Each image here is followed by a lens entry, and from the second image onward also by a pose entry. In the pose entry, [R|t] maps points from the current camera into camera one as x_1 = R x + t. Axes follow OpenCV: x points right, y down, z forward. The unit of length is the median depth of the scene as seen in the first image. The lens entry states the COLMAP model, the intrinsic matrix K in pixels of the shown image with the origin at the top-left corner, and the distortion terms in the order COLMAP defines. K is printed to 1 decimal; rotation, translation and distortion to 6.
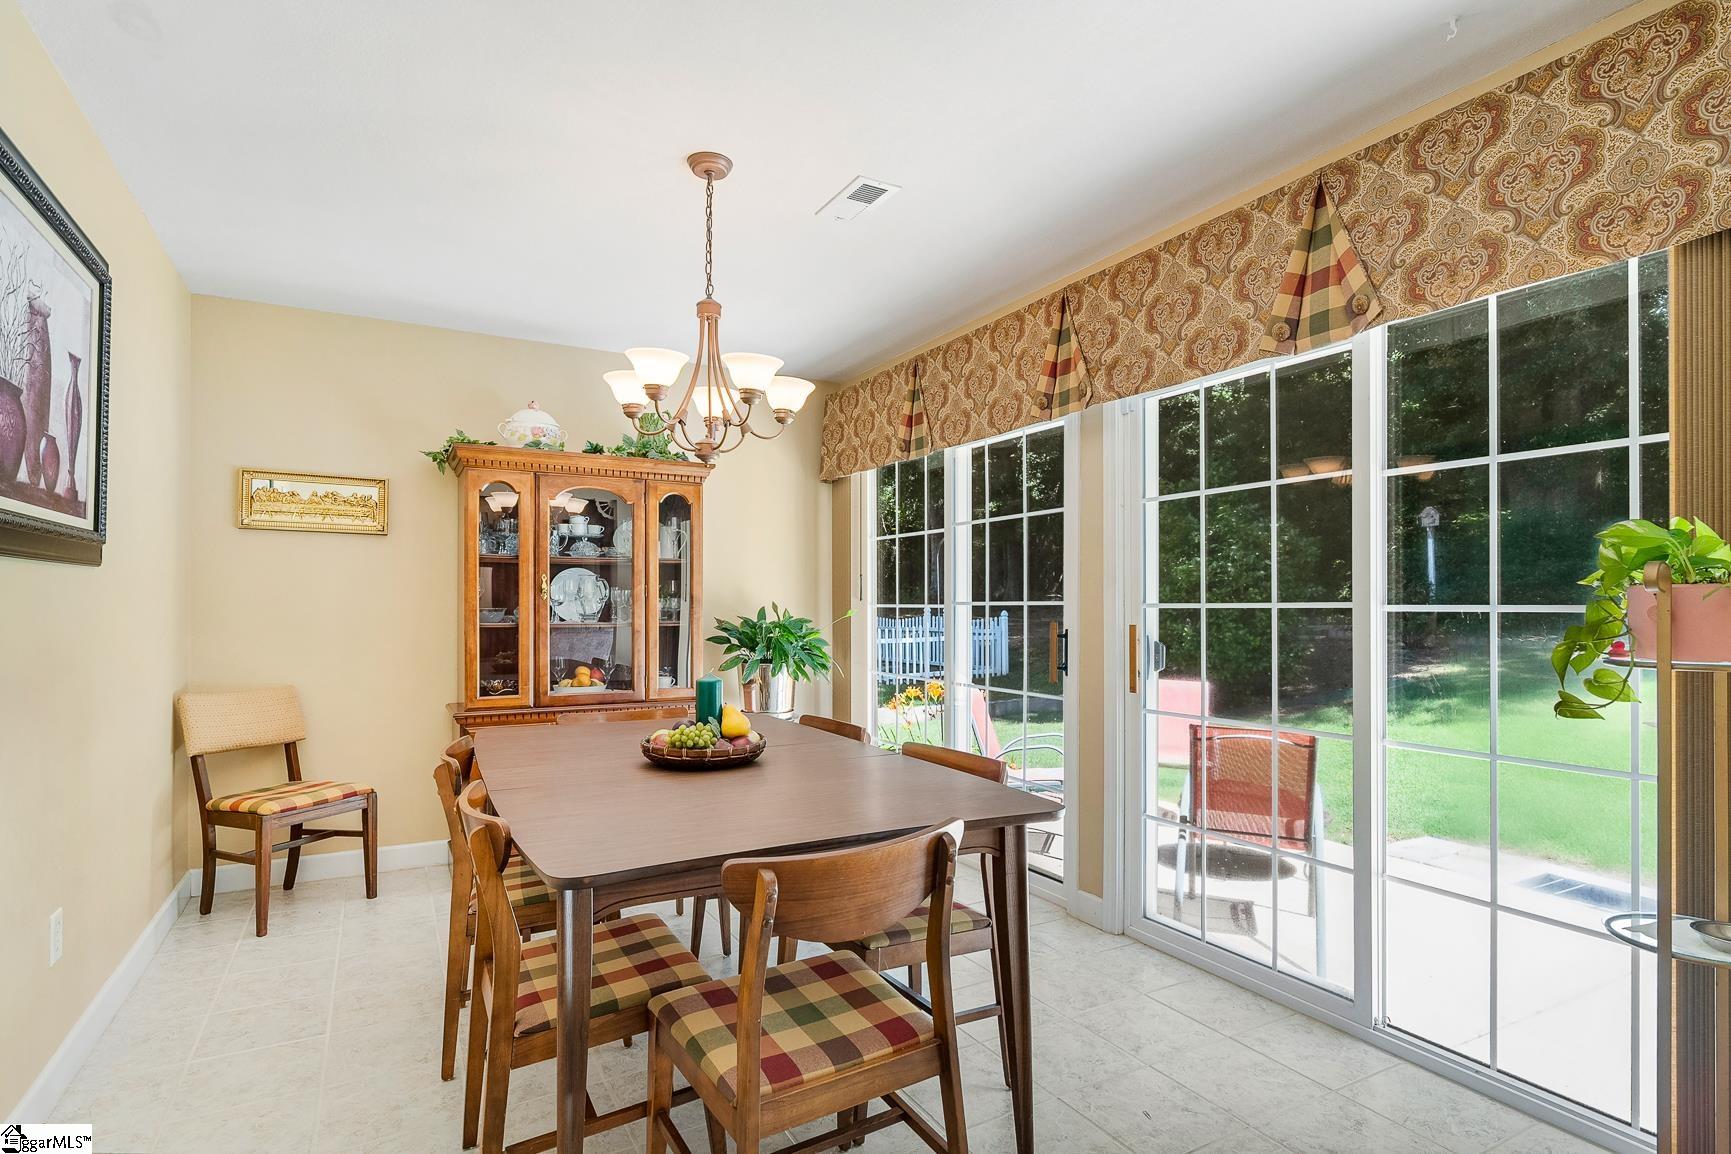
lens RADIAL K [[901.5, 0, 865.9], [0, 901.5, 590.6], [0, 0, 1]] dist [-0.010159, 0.000577]
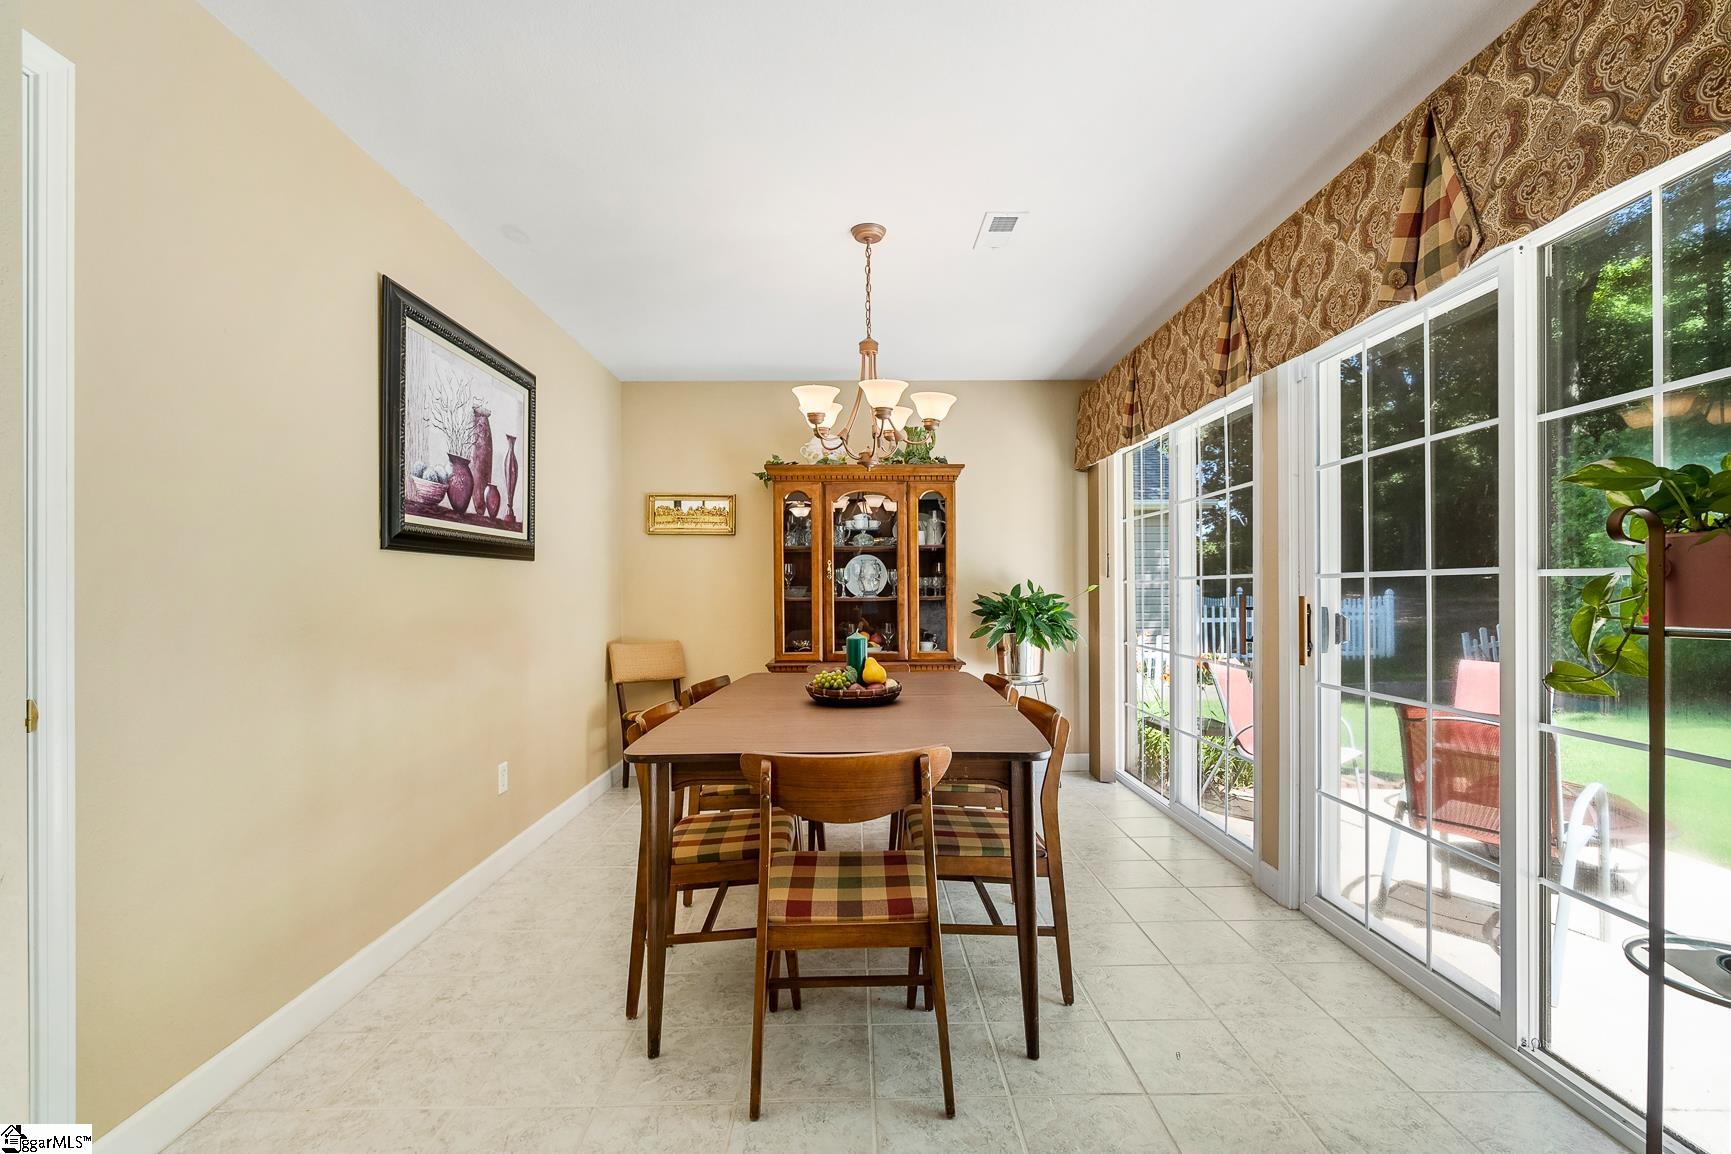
lens RADIAL K [[799.8, 0, 828.9], [0, 799.8, 581.1], [0, 0, 1]] dist [-0.011758, 0.003078]
pose [[0.868029, -0.011594, -0.496379, 0.297926], [0.015132, 0.999881, 0.003107, 0.011800], [0.496283, -0.010208, 0.868101, -0.008905]]
